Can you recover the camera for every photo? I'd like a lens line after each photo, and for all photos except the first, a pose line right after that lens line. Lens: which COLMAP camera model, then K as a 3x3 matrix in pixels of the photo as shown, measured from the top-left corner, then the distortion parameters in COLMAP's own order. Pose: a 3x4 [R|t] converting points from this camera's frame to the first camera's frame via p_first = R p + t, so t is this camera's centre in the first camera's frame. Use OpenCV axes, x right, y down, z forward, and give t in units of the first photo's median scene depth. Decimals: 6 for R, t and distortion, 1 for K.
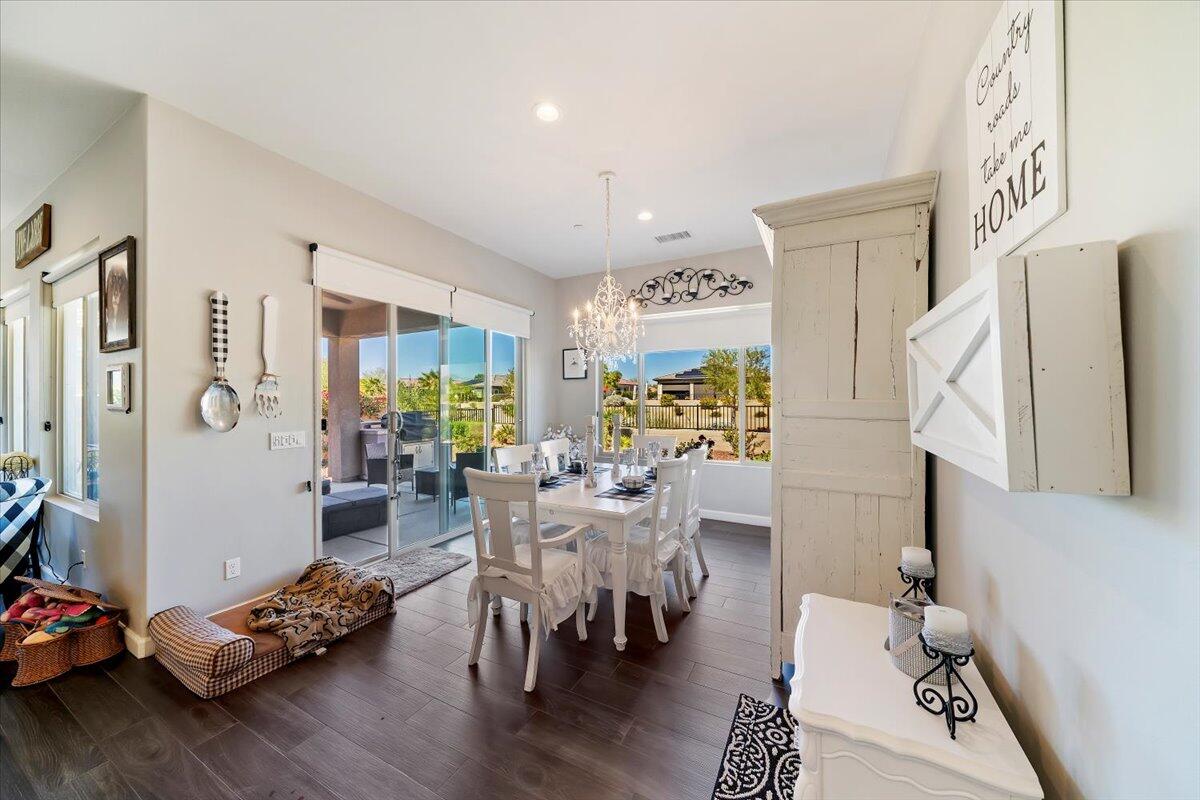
lens RADIAL K [[413.7, 0, 598.8], [0, 413.7, 404.4], [0, 0, 1]] dist [-0.005087, 0.000022]
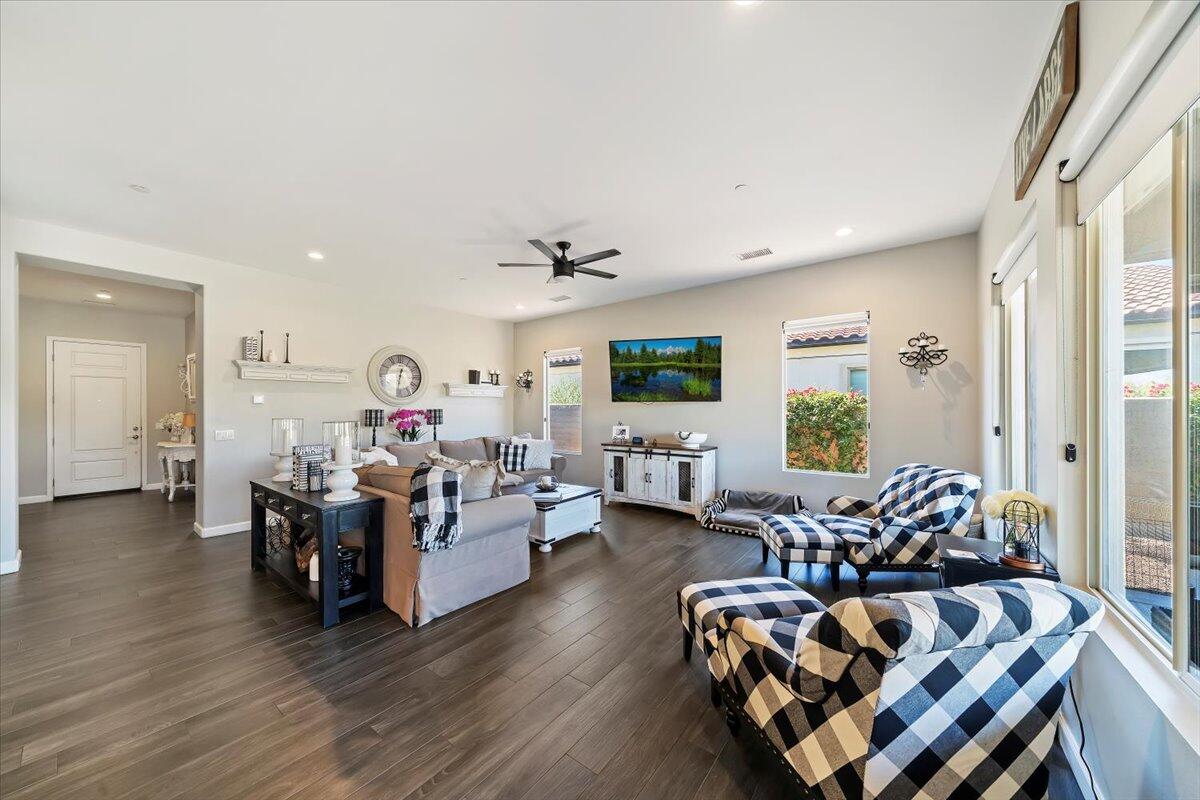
lens RADIAL K [[413.7, 0, 598.8], [0, 413.7, 404.4], [0, 0, 1]] dist [-0.005087, 0.000022]
pose [[-0.164827, -0.006569, -0.986301, -0.498609], [-0.003946, 0.999974, -0.006000, -0.002086], [0.986315, 0.002903, -0.164848, 0.337155]]
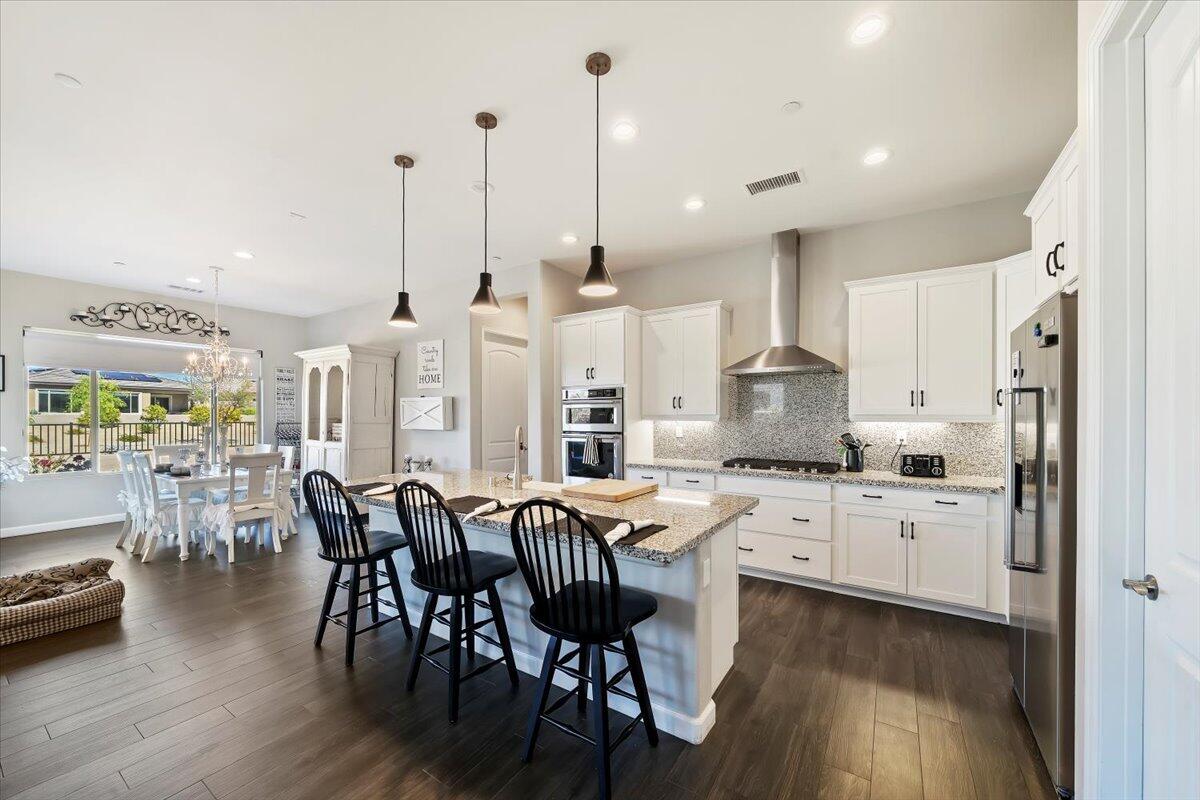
lens RADIAL K [[452.4, 0, 596.0], [0, 452.4, 406.2], [0, 0, 1]] dist [-0.006578, -0.000158]
pose [[0.093661, 0.025946, 0.995266, -0.957691], [0.008275, 0.999606, -0.026838, 0.004601], [-0.995570, 0.010749, 0.093409, -0.349088]]
